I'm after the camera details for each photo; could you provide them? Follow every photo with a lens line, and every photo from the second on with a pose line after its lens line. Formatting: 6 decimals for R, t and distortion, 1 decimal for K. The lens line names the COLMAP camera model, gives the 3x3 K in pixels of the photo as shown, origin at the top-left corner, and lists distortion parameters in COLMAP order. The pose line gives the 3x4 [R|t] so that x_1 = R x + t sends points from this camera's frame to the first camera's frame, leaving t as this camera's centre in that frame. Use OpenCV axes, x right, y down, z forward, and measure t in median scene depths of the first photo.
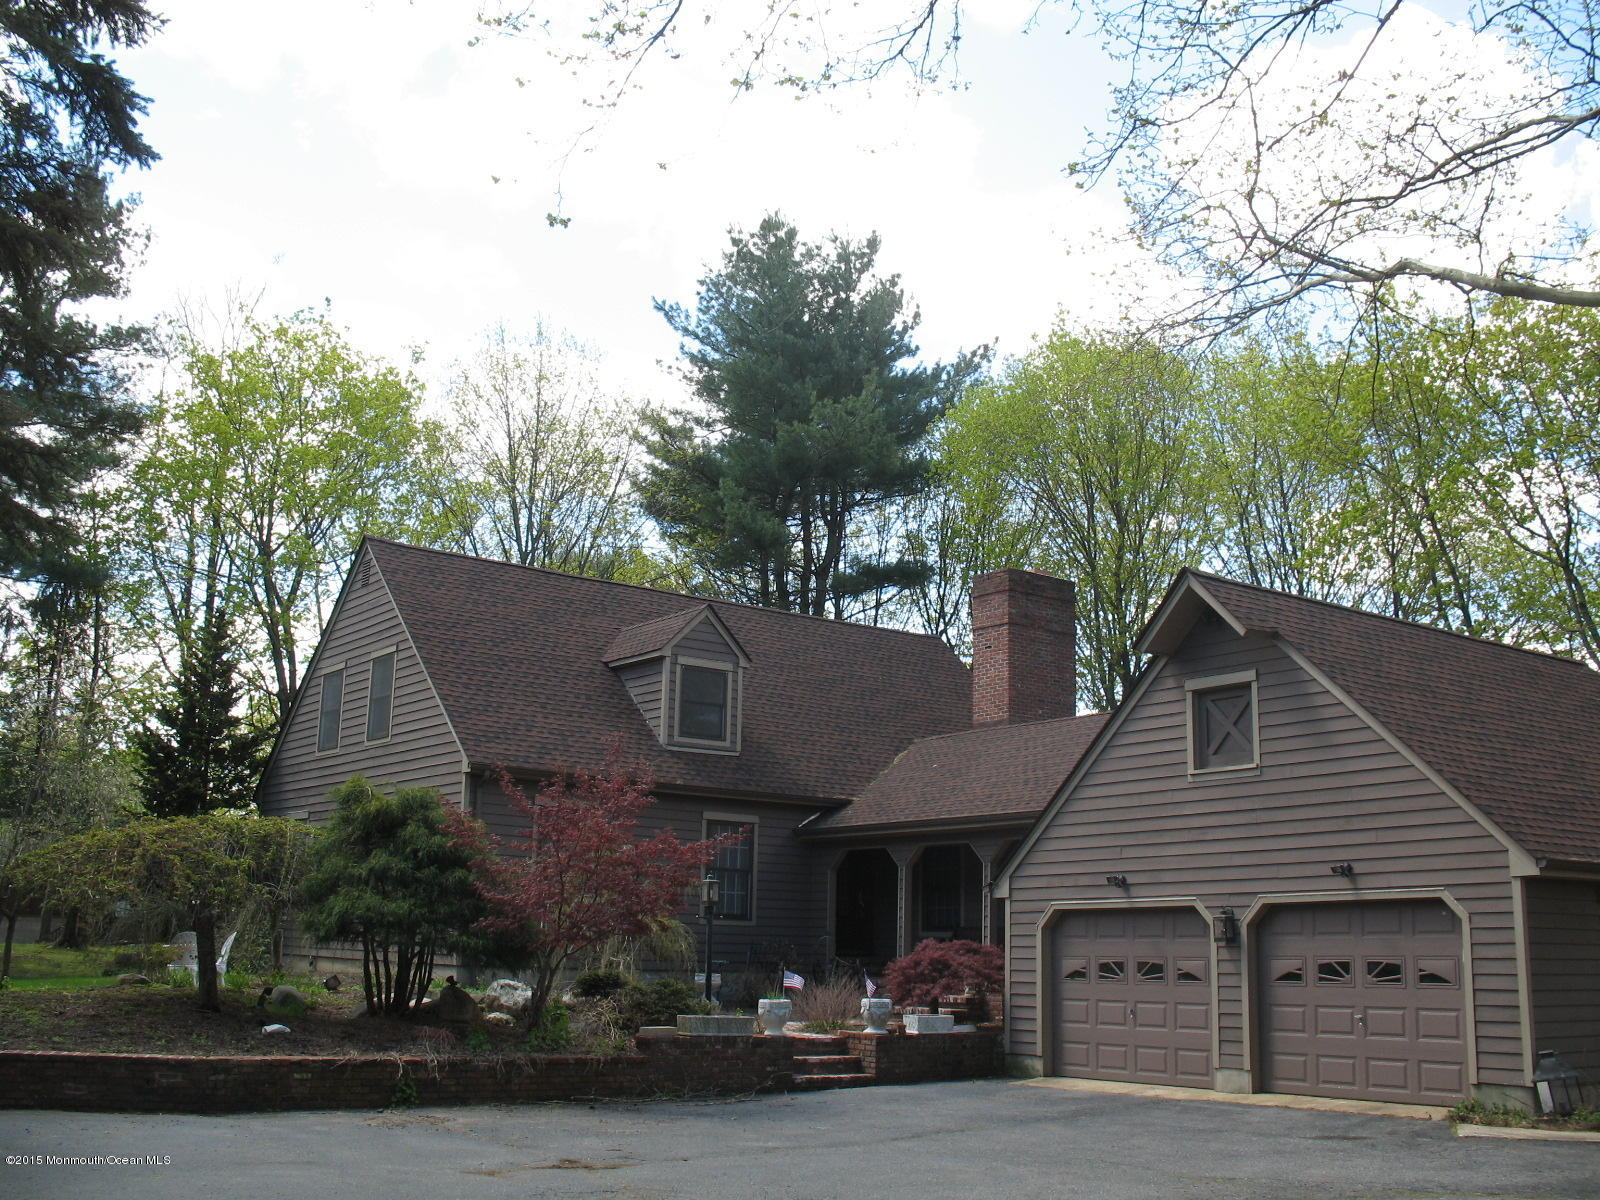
lens RADIAL K [[1654.0, 0, 800.0], [0, 1654.0, 600.0], [0, 0, 1]] dist [-0.176155, 0.199020]
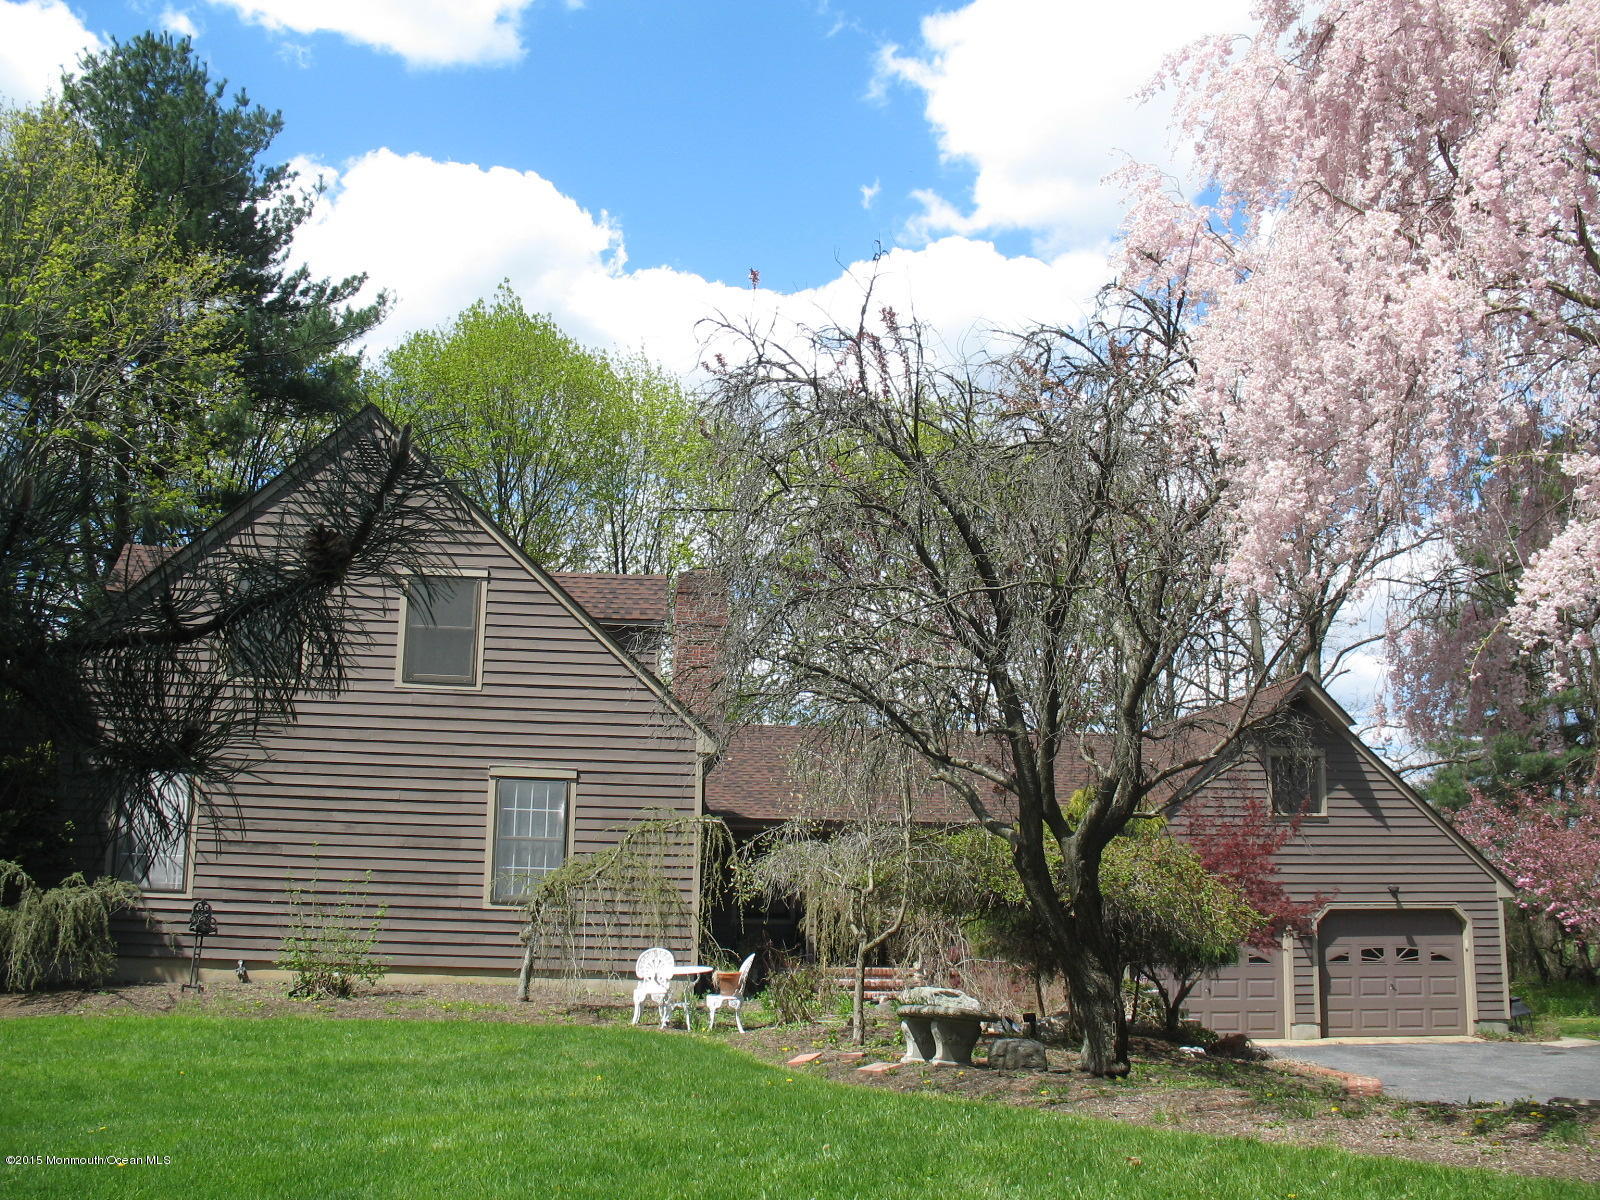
lens RADIAL K [[1585.8, 0, 785.7], [0, 1585.8, 618.0], [0, 0, 1]] dist [-0.169315, 0.134702]
pose [[0.511691, 0.163789, 0.843413, -1.238445], [-0.186823, 0.979383, -0.076850, 0.133523], [-0.838612, -0.118246, 0.531741, 0.726010]]
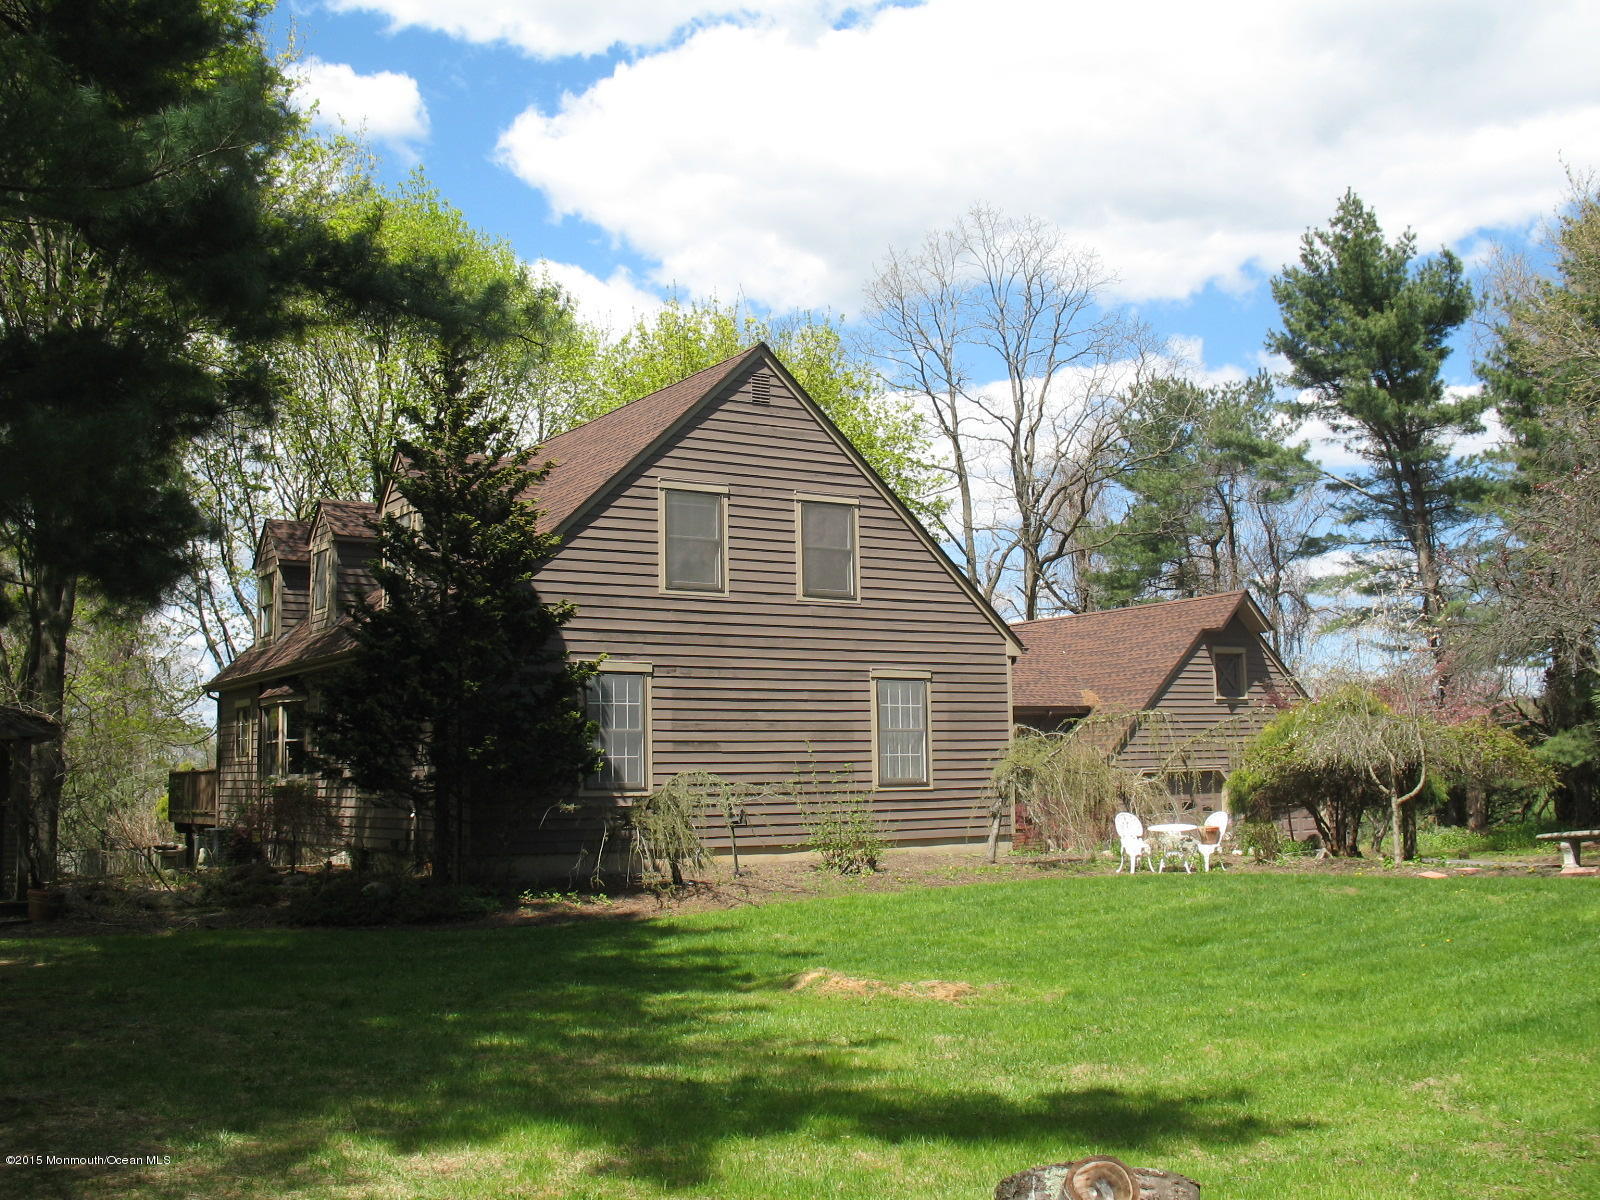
lens RADIAL K [[1654.1, 0, 803.8], [0, 1654.1, 646.2], [0, 0, 1]] dist [-0.173079, 0.209661]
pose [[0.071864, 0.079018, 0.994280, -1.759532], [-0.175493, 0.982307, -0.065382, 0.272851], [-0.981854, -0.169790, 0.084459, 1.437983]]
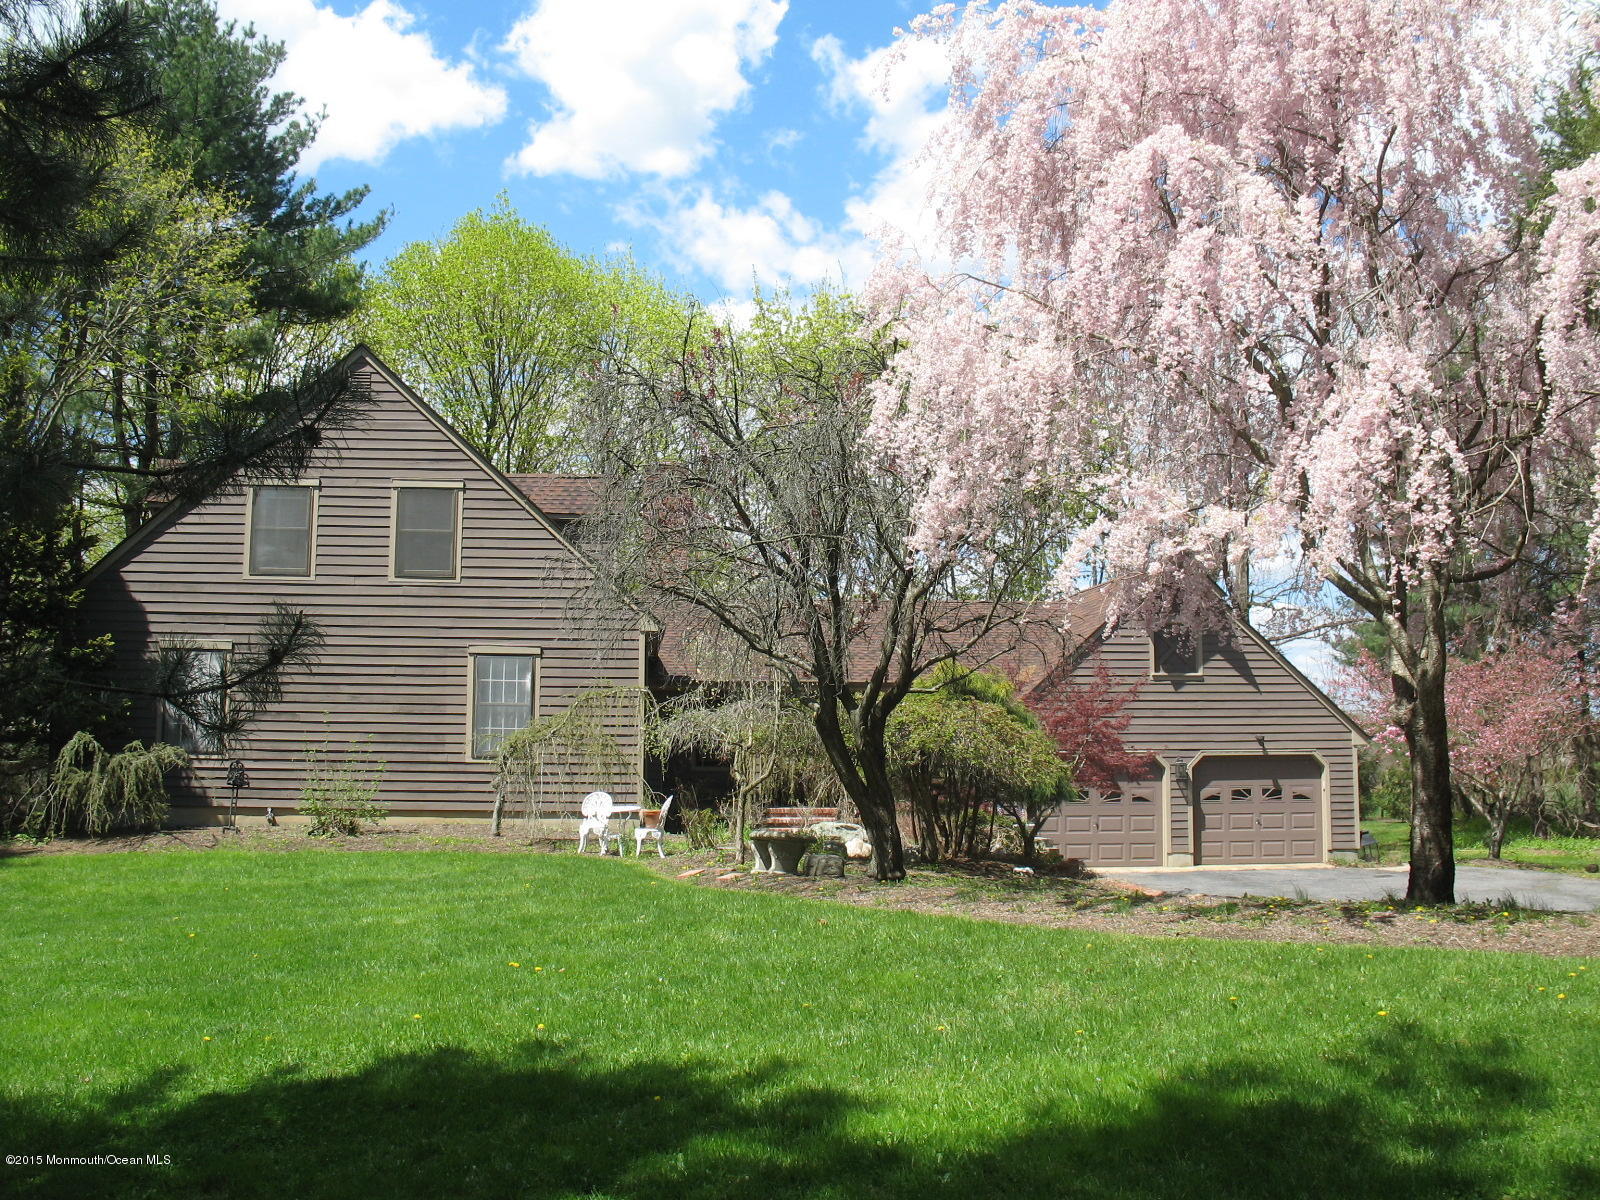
lens RADIAL K [[1574.7, 0, 800.0], [0, 1574.7, 600.0], [0, 0, 1]] dist [-0.157741, -0.010212]
pose [[0.517561, 0.086126, 0.851301, -1.387468], [-0.173738, 0.984774, 0.005997, 0.093456], [-0.837822, -0.151007, 0.524644, 0.544207]]
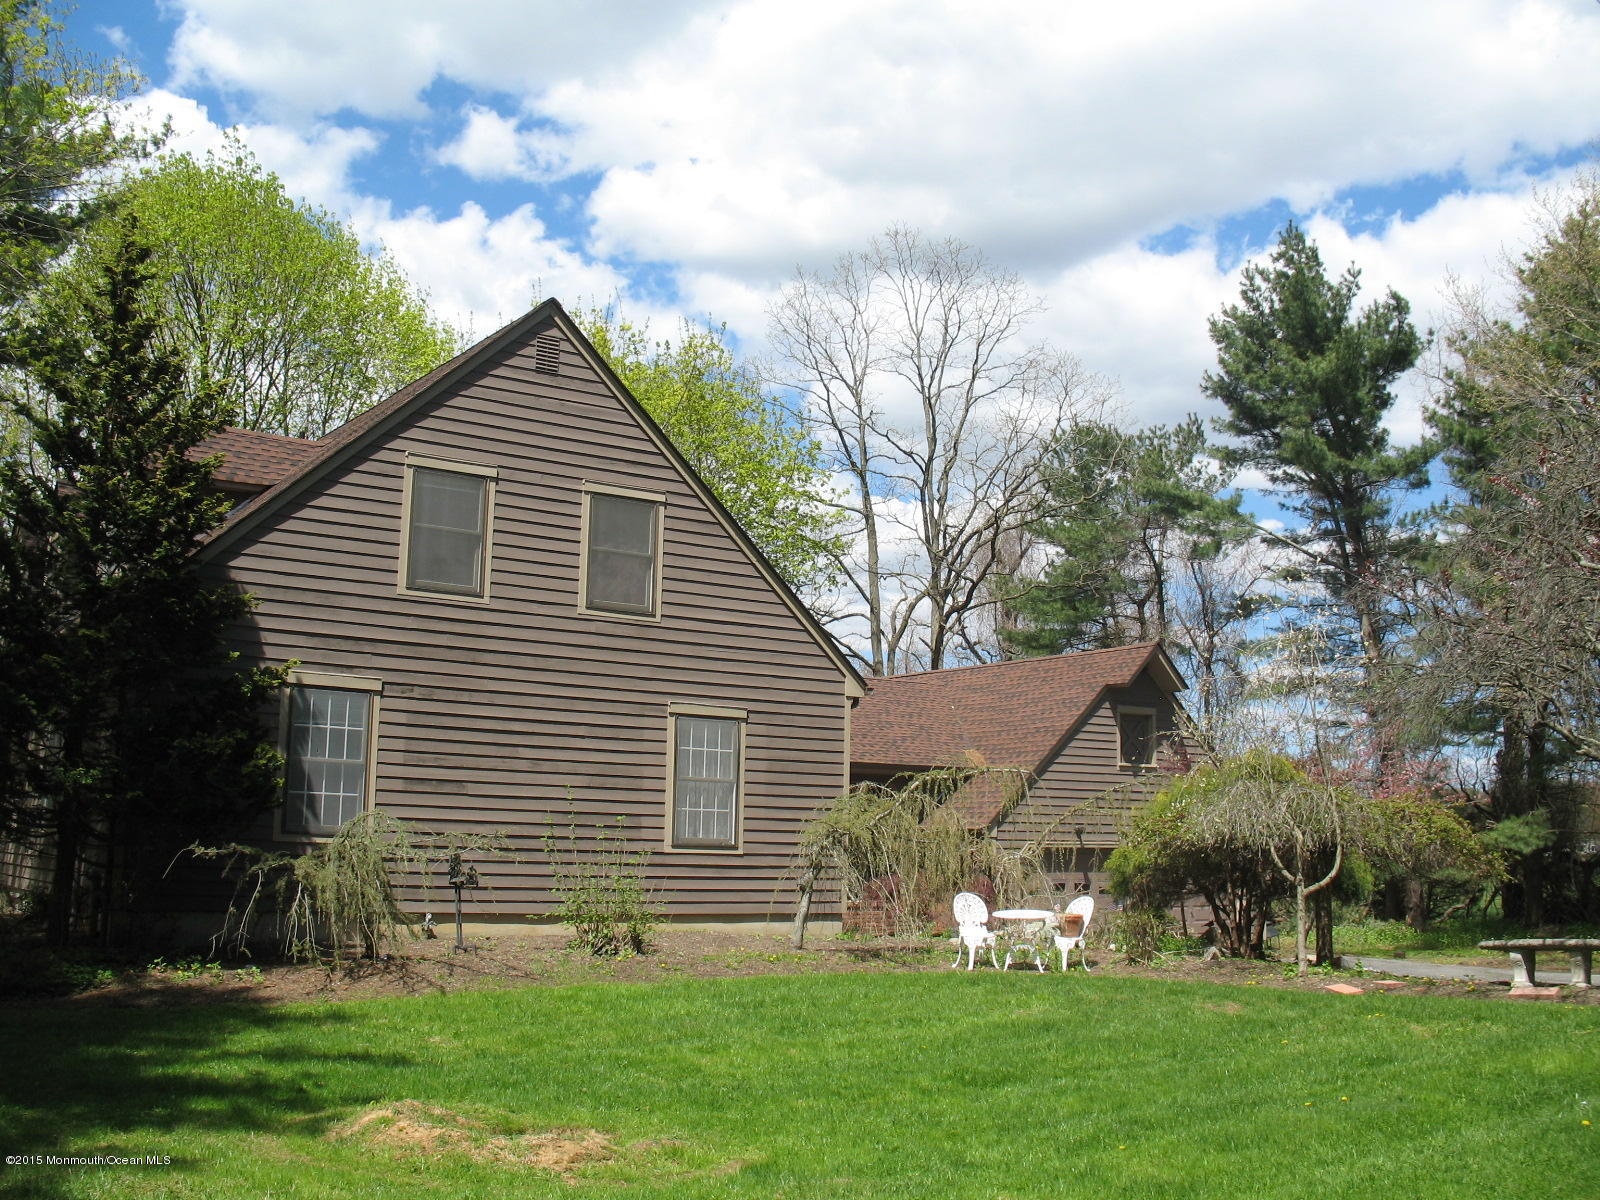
lens RADIAL K [[1654.0, 0, 800.0], [0, 1654.0, 600.0], [0, 0, 1]] dist [-0.176155, 0.199020]
pose [[0.043580, 0.149272, 0.987835, -1.497139], [-0.214957, 0.967017, -0.136643, 0.258366], [-0.975651, -0.206388, 0.074230, 1.339744]]
